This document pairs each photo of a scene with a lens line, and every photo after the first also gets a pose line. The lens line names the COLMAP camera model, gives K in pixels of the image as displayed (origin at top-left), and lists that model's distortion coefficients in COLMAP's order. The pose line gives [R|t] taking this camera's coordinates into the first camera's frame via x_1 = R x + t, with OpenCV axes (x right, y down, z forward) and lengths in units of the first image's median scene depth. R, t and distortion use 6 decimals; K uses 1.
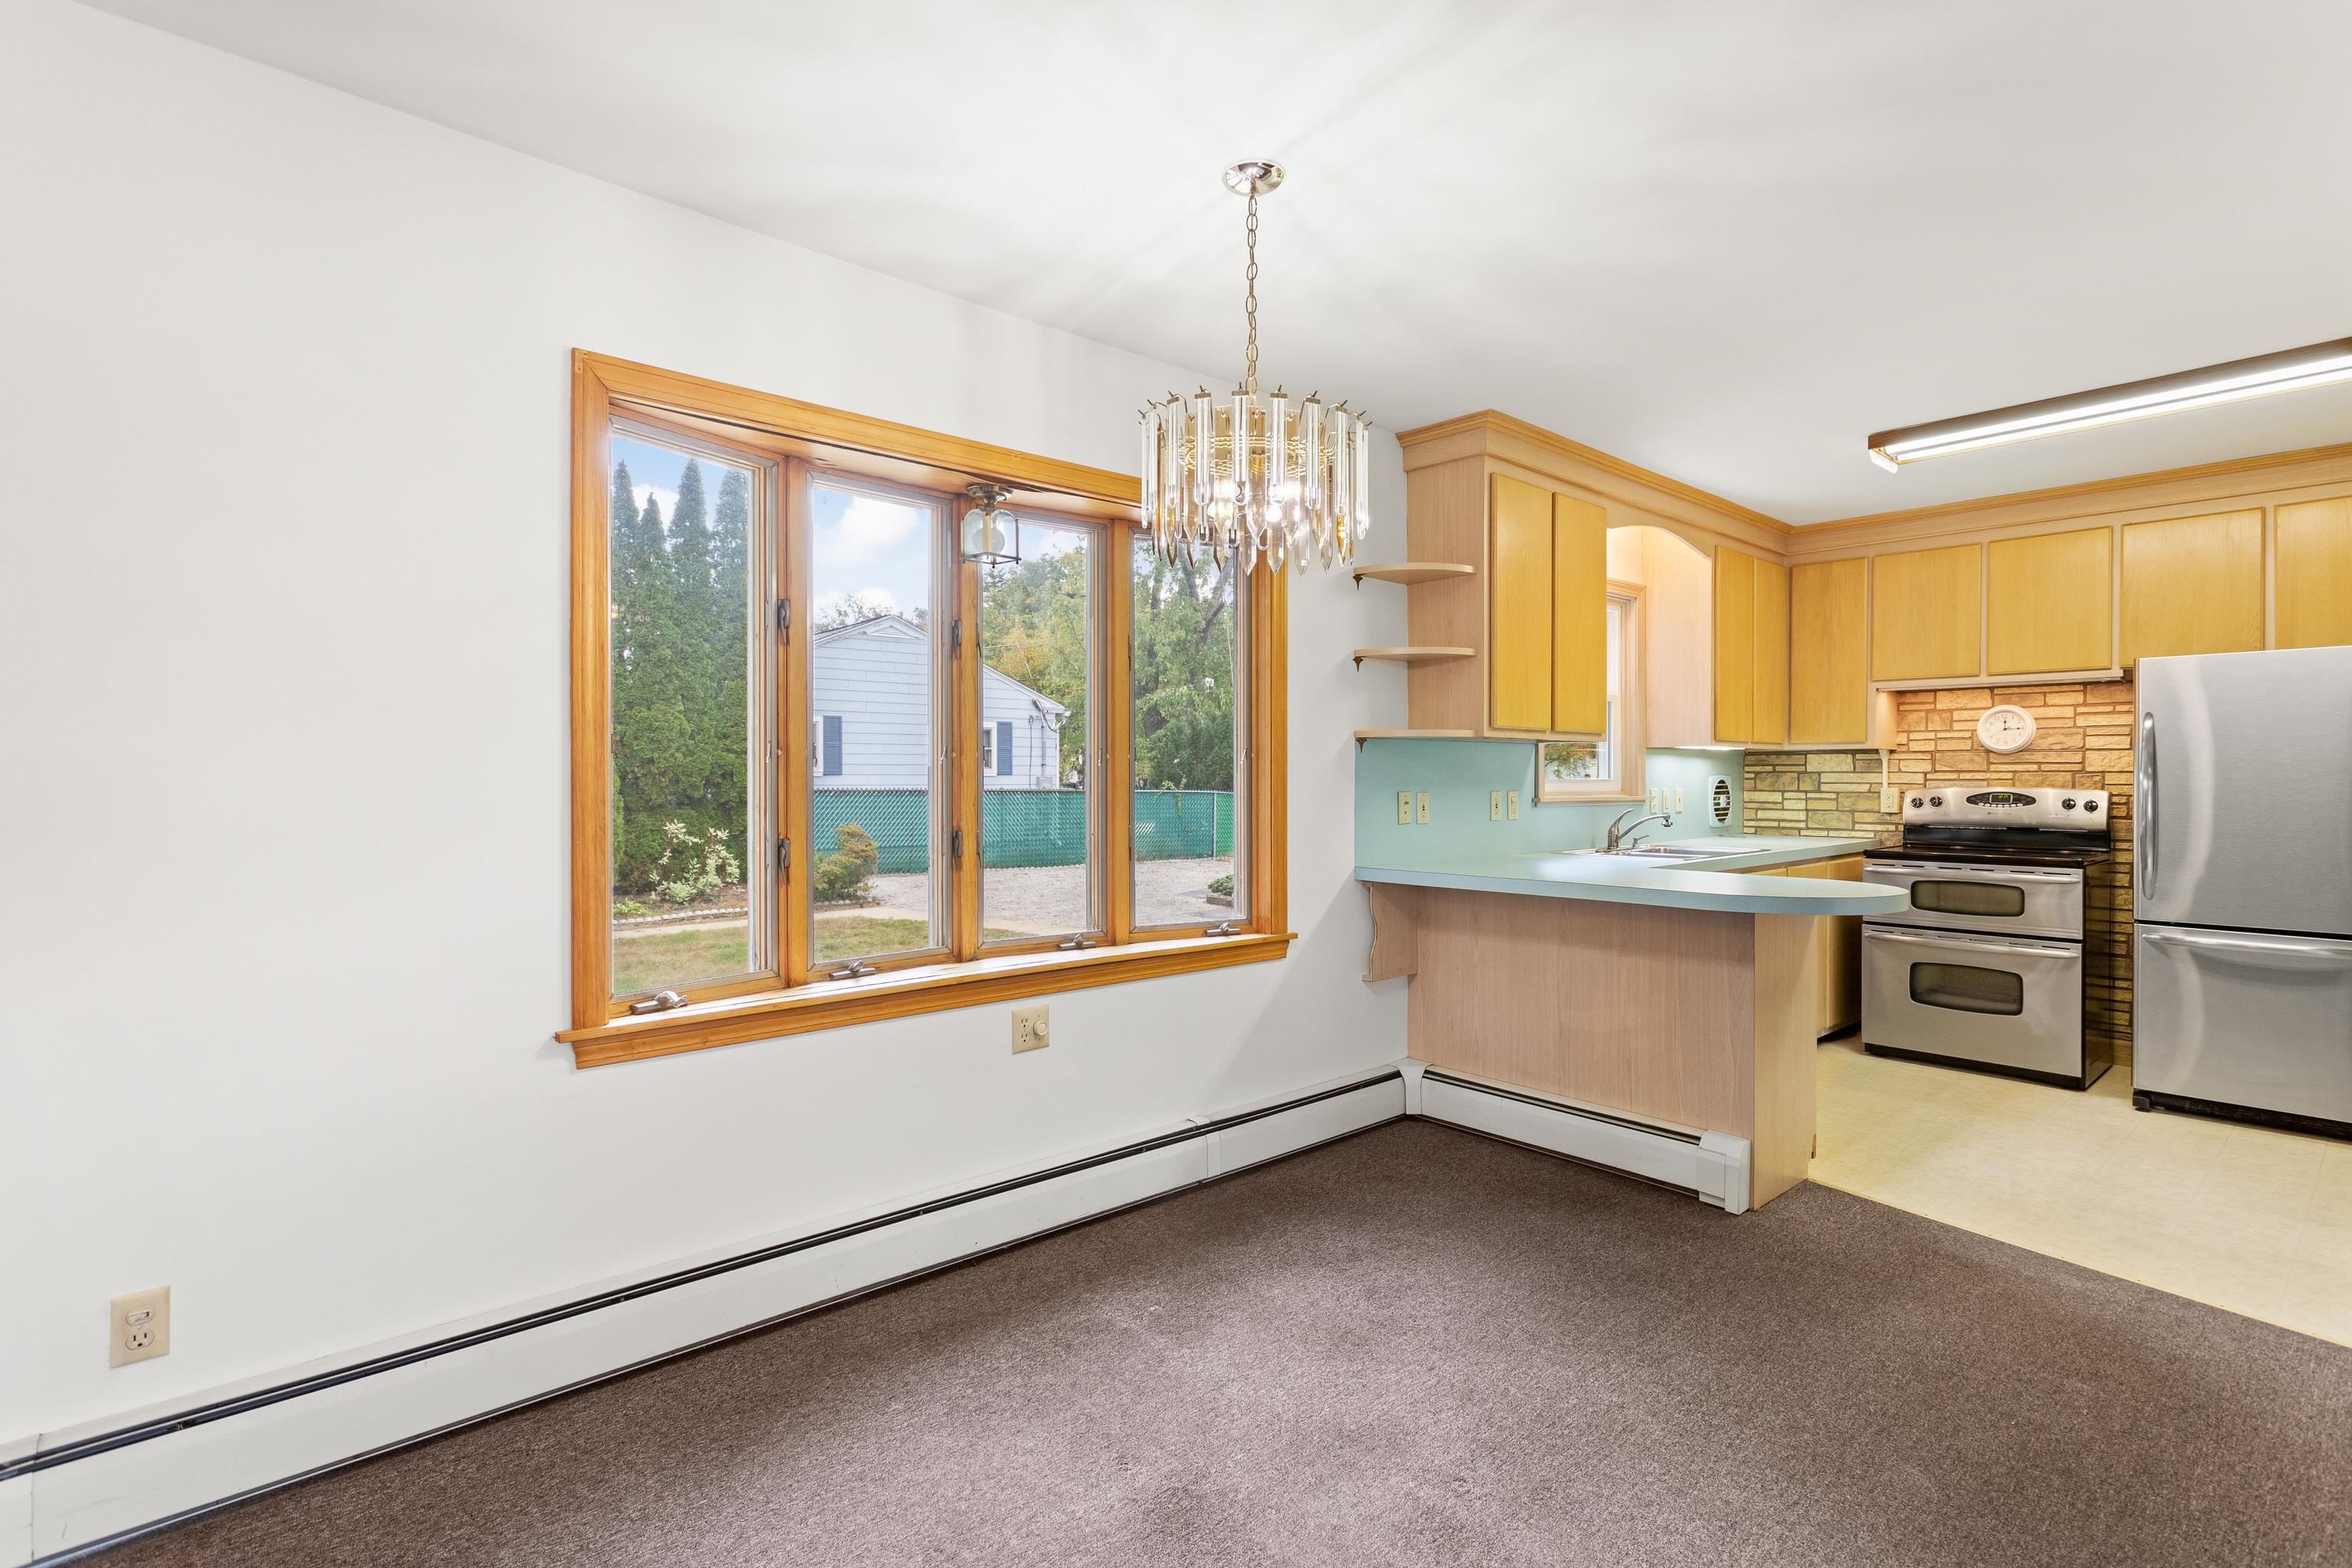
lens RADIAL K [[1113.3, 0, 1176.7], [0, 1113.3, 779.1], [0, 0, 1]] dist [0.002490, 0.000393]
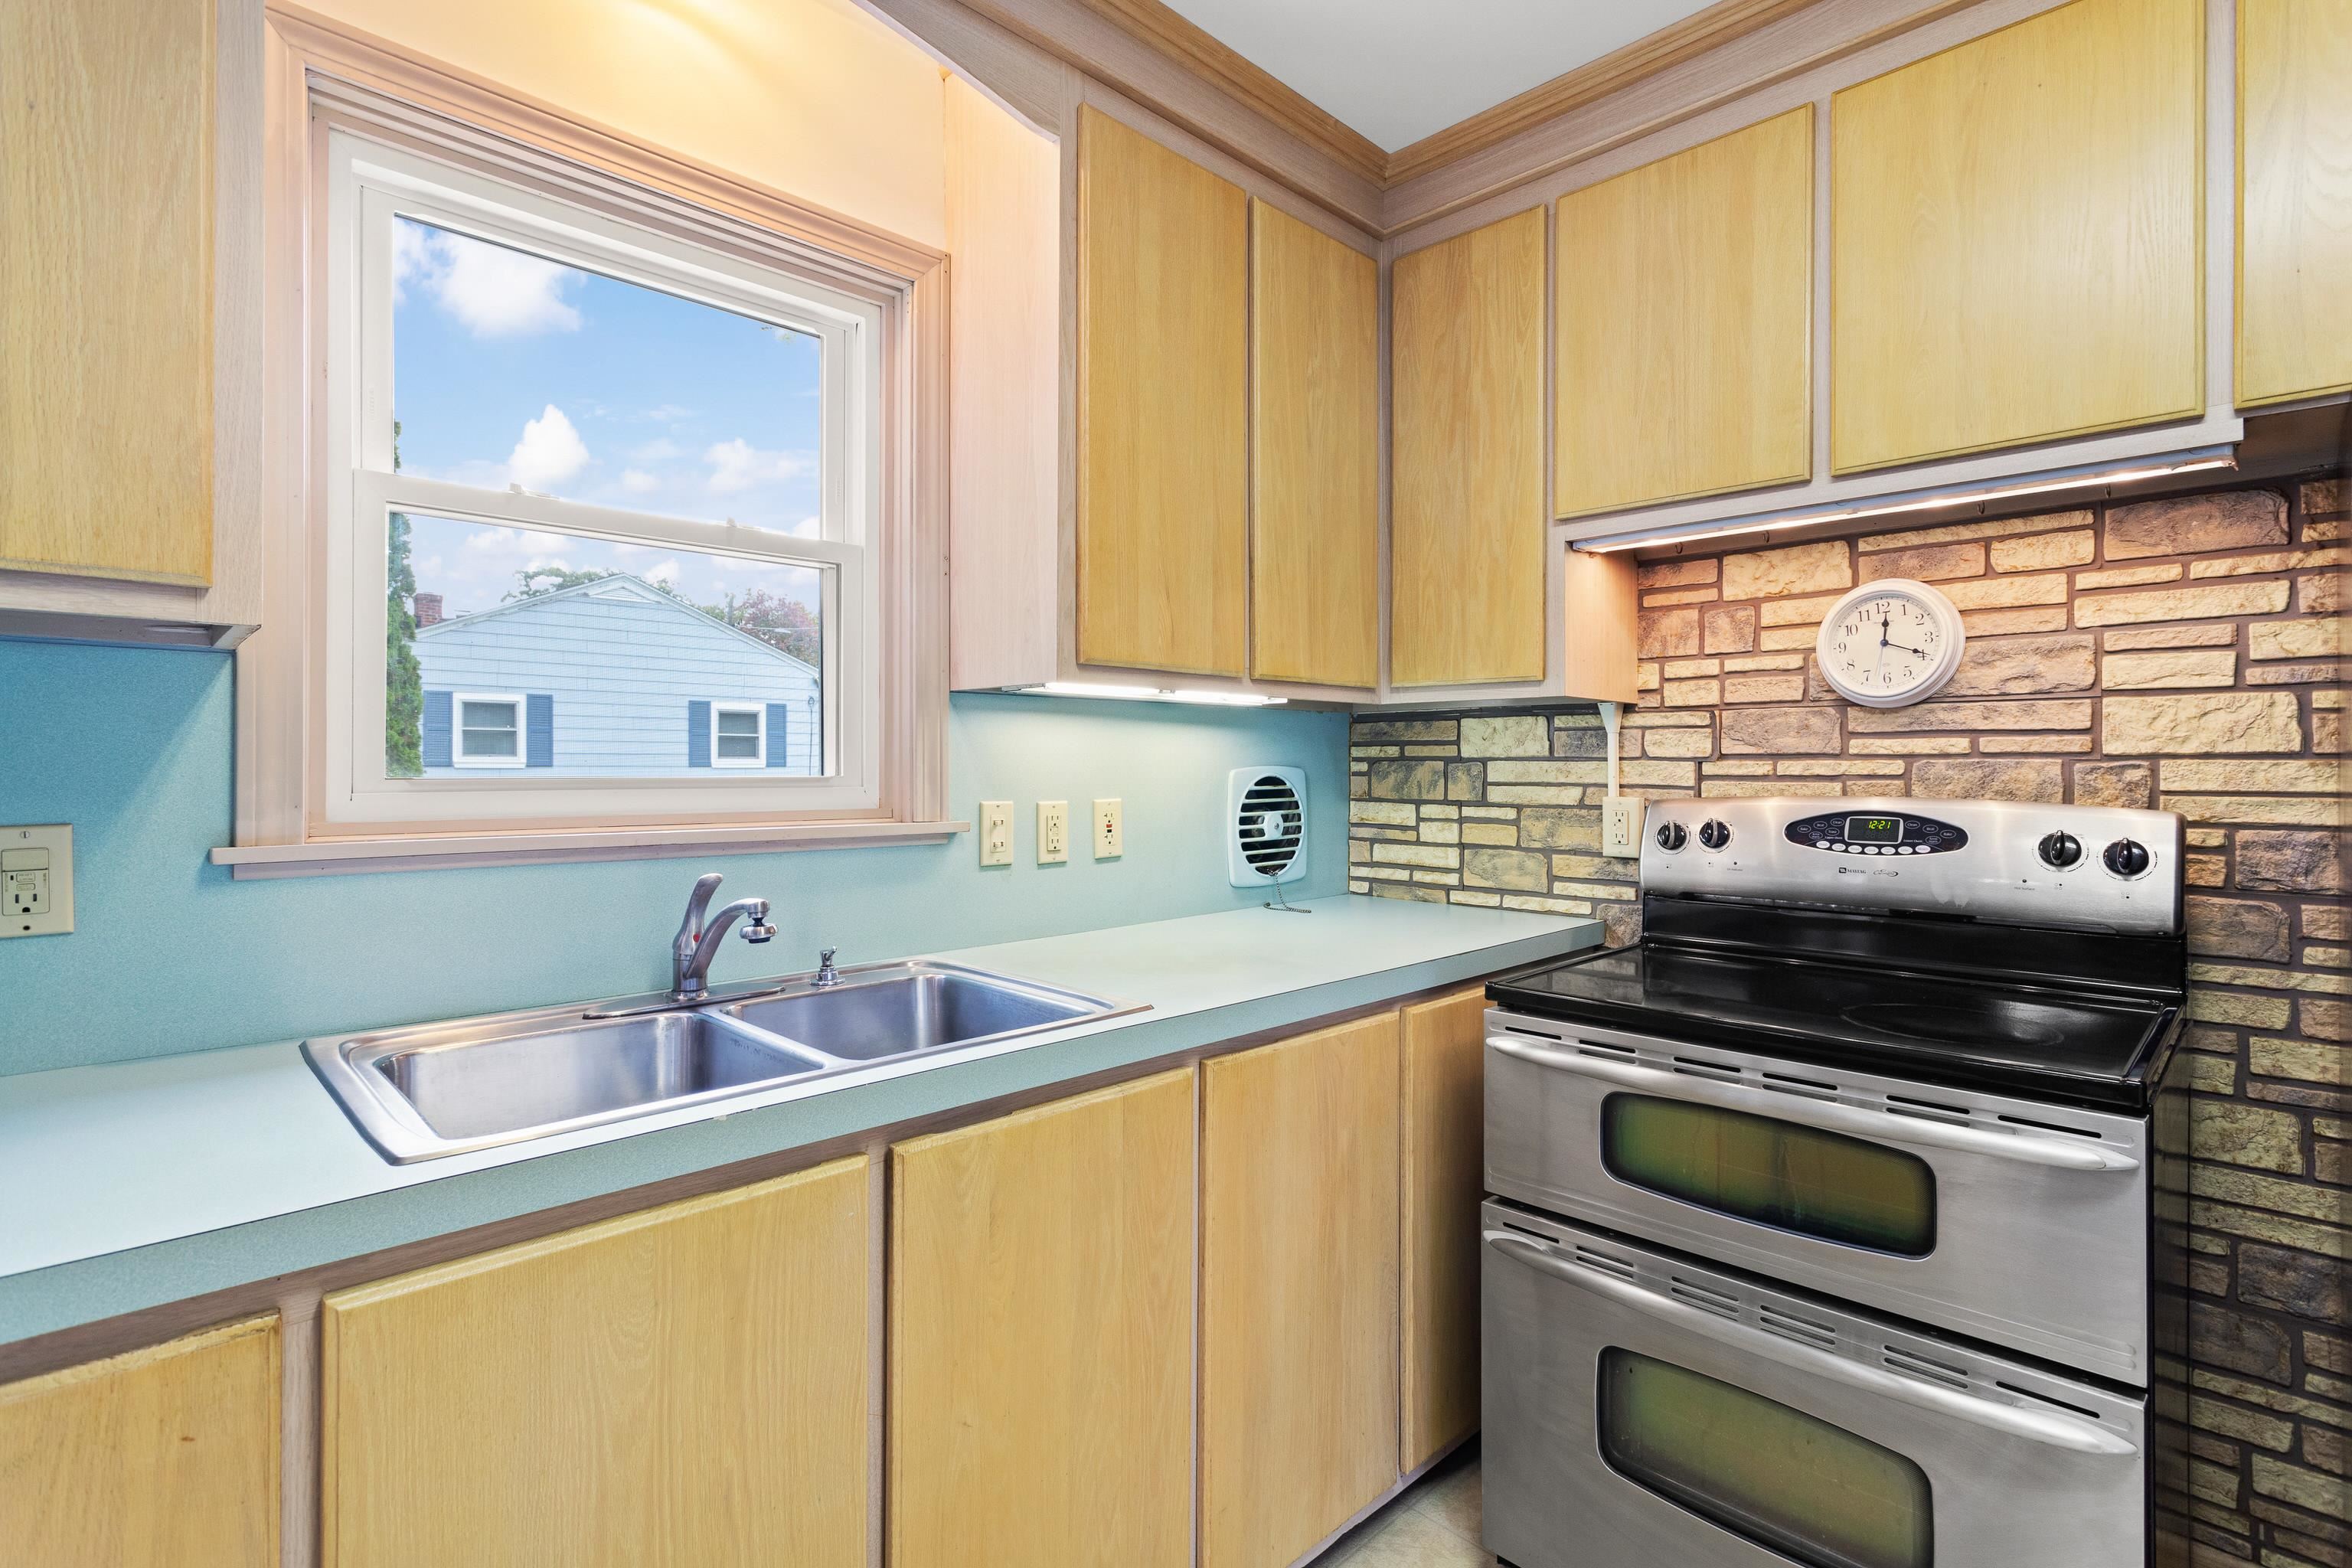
lens RADIAL K [[1118.0, 0, 1182.5], [0, 1118.0, 762.5], [0, 0, 1]] dist [-0.003957, 0.006229]
pose [[0.998522, 0.000386, 0.054349, 0.503704], [0.000027, 0.999971, -0.007596, -0.001741], [-0.054350, 0.007586, 0.998493, 0.660203]]
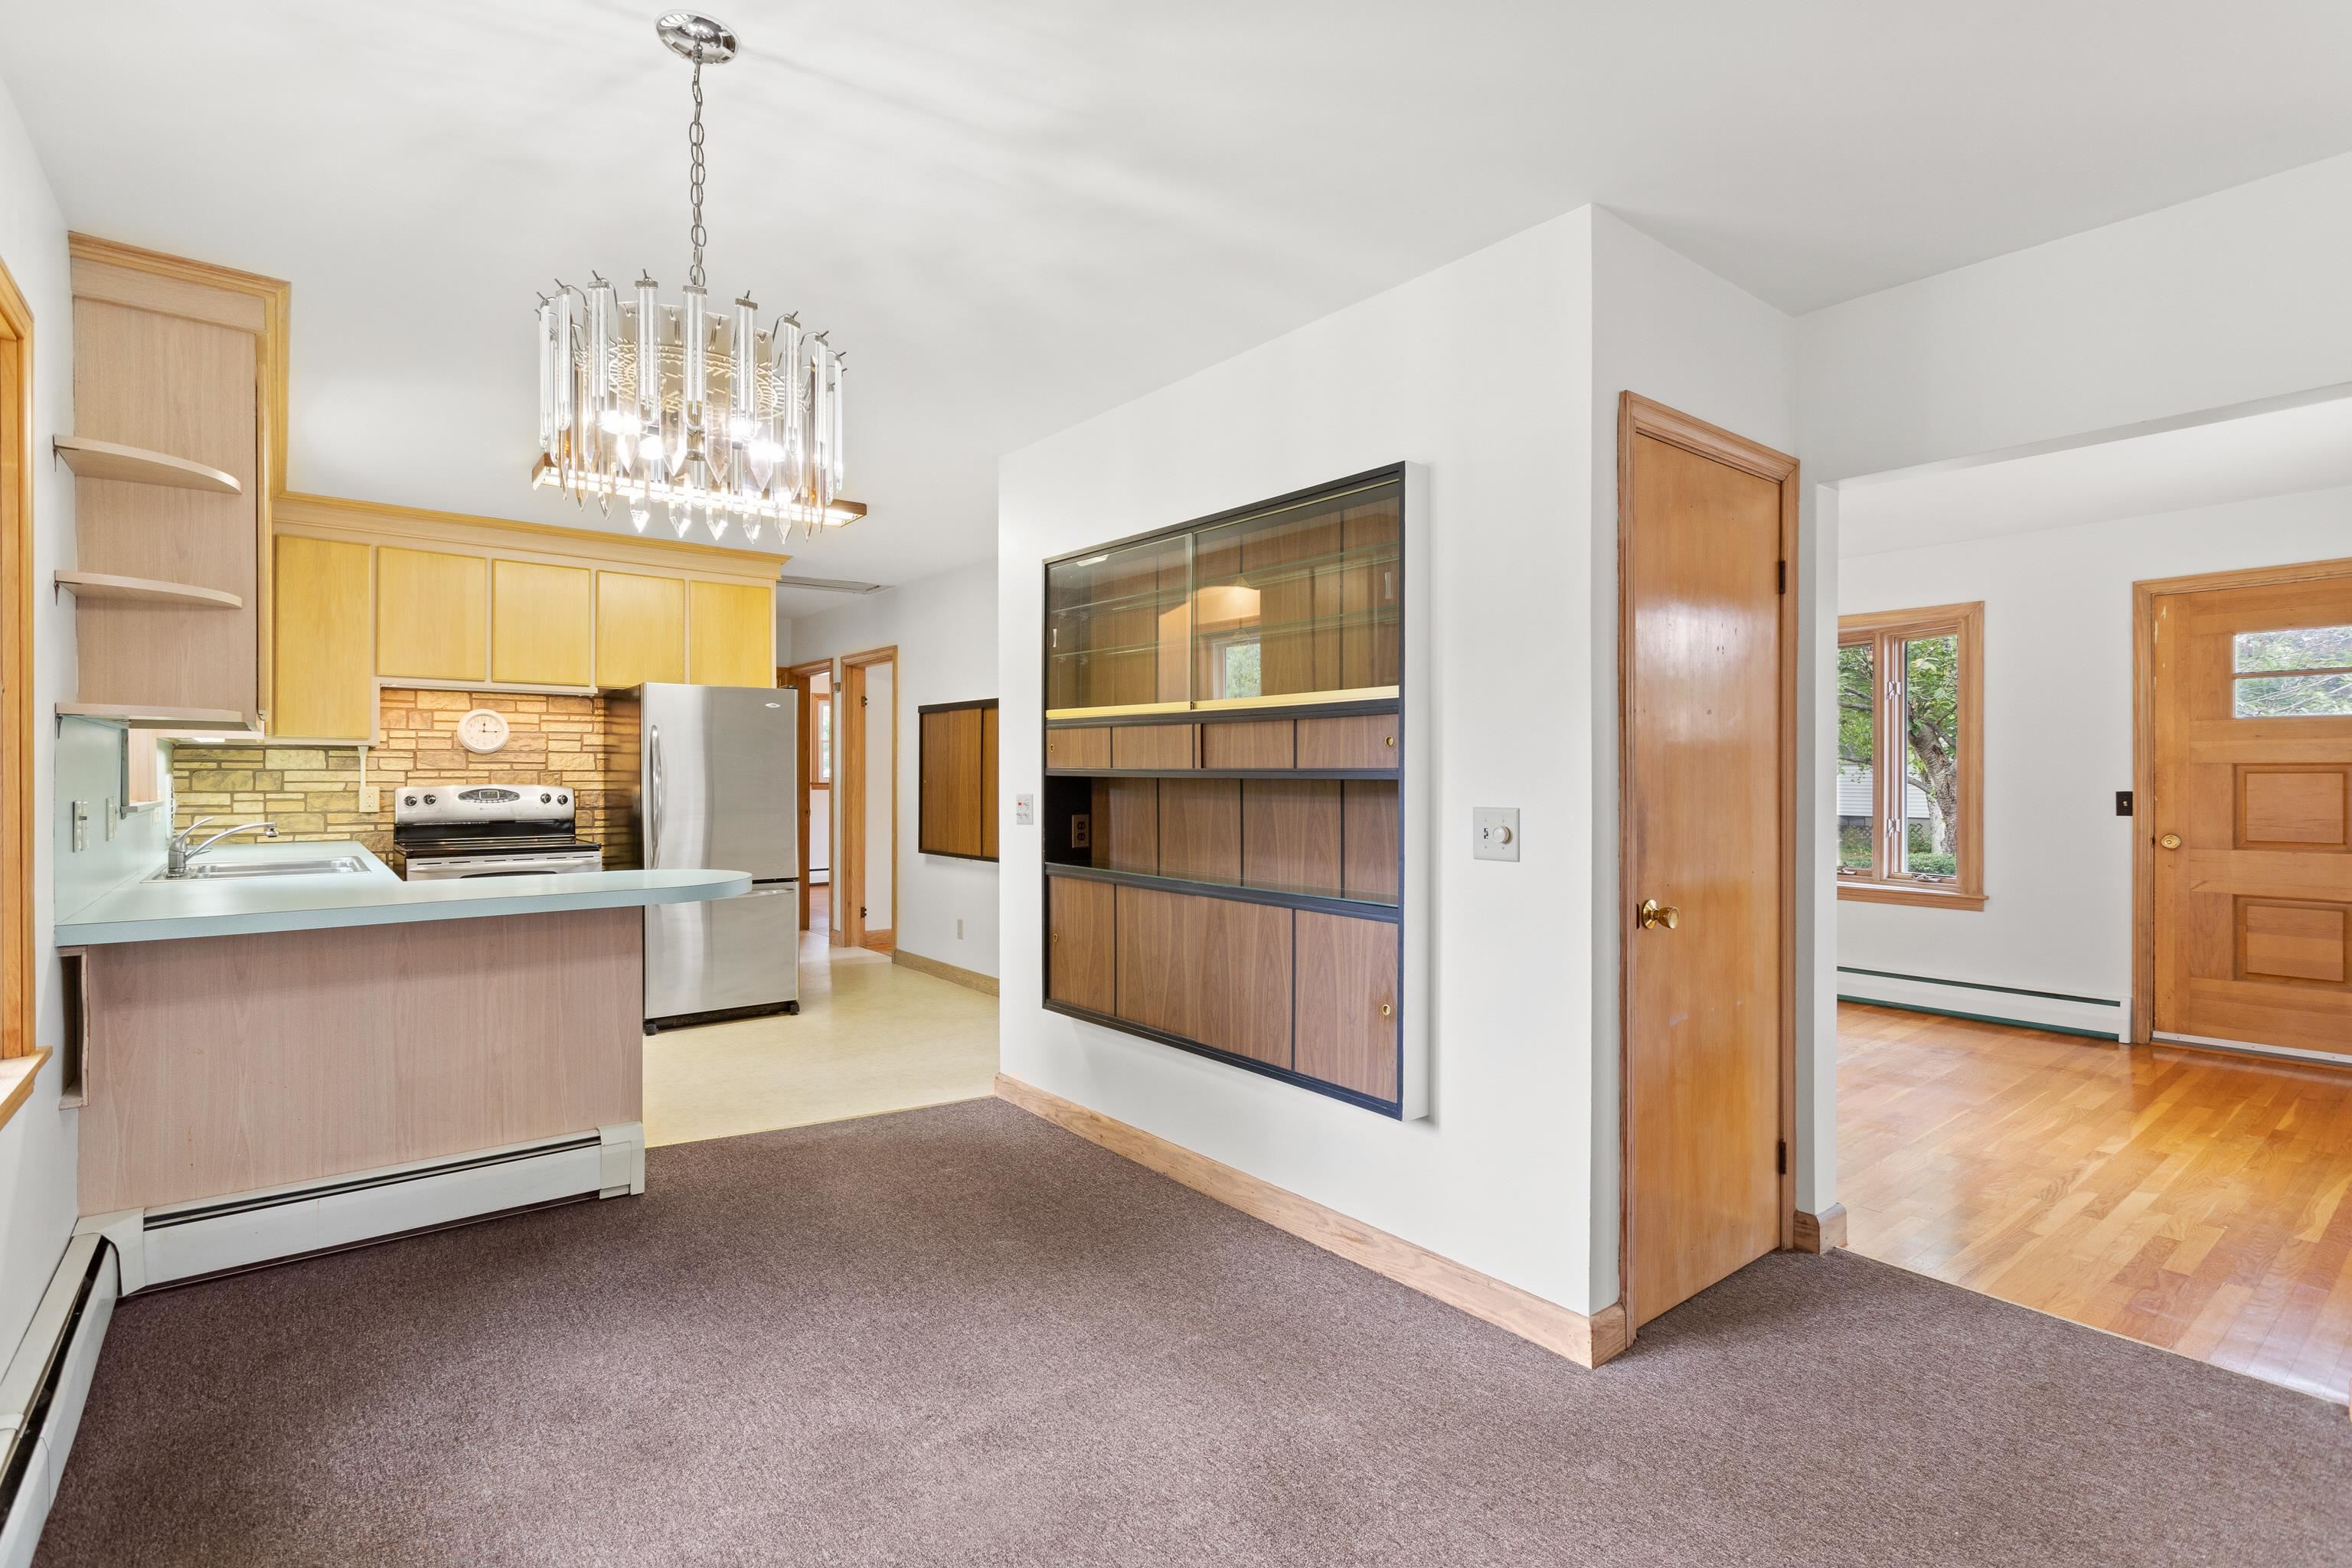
lens RADIAL K [[1122.7, 0, 1182.9], [0, 1122.7, 777.0], [0, 0, 1]] dist [0.001273, 0.001928]
pose [[0.046829, -0.003601, 0.998896, -0.332408], [0.002054, 0.999992, 0.003509, -0.002566], [-0.998901, 0.001887, 0.046836, 0.276132]]
